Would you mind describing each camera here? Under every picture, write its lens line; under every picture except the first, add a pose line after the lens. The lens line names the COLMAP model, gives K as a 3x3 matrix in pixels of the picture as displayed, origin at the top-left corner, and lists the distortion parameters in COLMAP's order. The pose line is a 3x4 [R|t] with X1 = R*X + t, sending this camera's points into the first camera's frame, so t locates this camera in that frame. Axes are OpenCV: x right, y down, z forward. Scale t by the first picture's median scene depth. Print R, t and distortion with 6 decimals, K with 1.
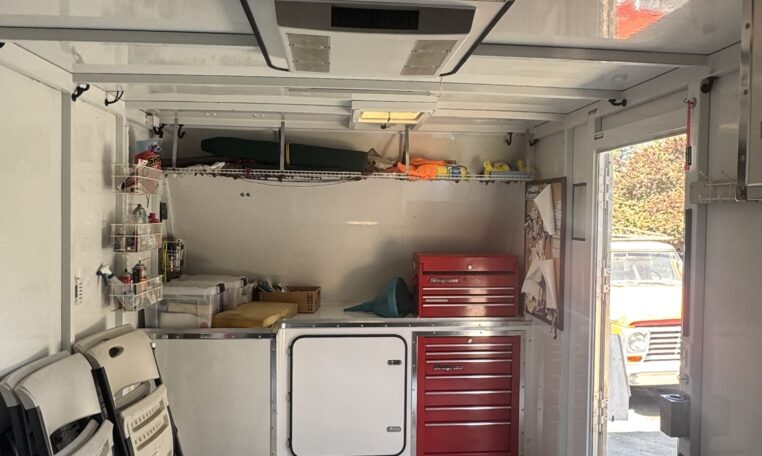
lens RADIAL K [[590.6, 0, 383.7], [0, 590.6, 226.7], [0, 0, 1]] dist [-0.009466, -0.004769]
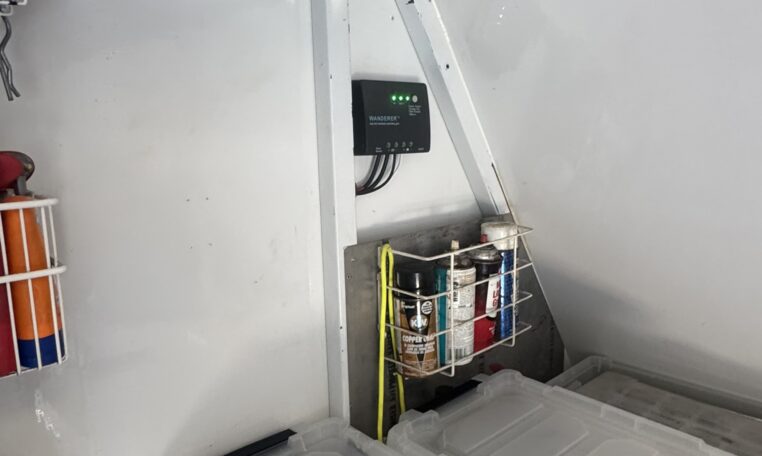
lens RADIAL K [[590.6, 0, 383.3], [0, 590.6, 222.9], [0, 0, 1]] dist [-0.009466, -0.004769]
pose [[0.614998, 0.086220, -0.783801, -0.190874], [0.016629, 0.992365, 0.122210, -0.013867], [0.788354, -0.088193, 0.608868, 0.857943]]
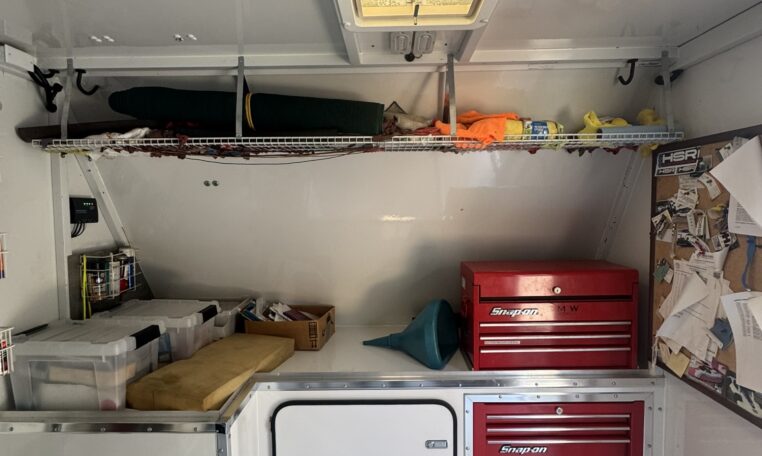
lens RADIAL K [[411.9, 0, 382.4], [0, 411.9, 227.3], [0, 0, 1]] dist [-0.007119, 0.004479]
pose [[0.994513, -0.019428, -0.102794, 0.010615], [0.022501, 0.999331, 0.028818, -0.013420], [0.102165, -0.030972, 0.994285, 0.574599]]
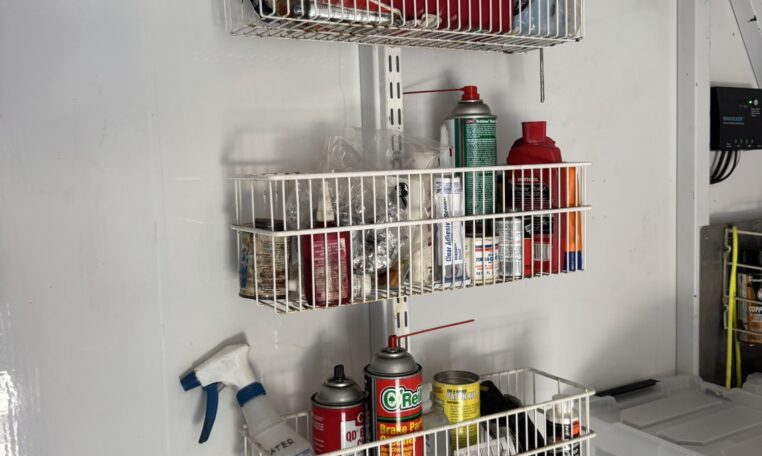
lens RADIAL K [[739.4, 0, 380.9], [0, 739.4, 235.0], [0, 0, 1]] dist [-0.013983, 0.000000]
pose [[0.435480, 0.051503, -0.898724, -0.138958], [0.016298, 0.997747, 0.065075, 0.002376], [0.900051, -0.042986, 0.433660, 0.707324]]
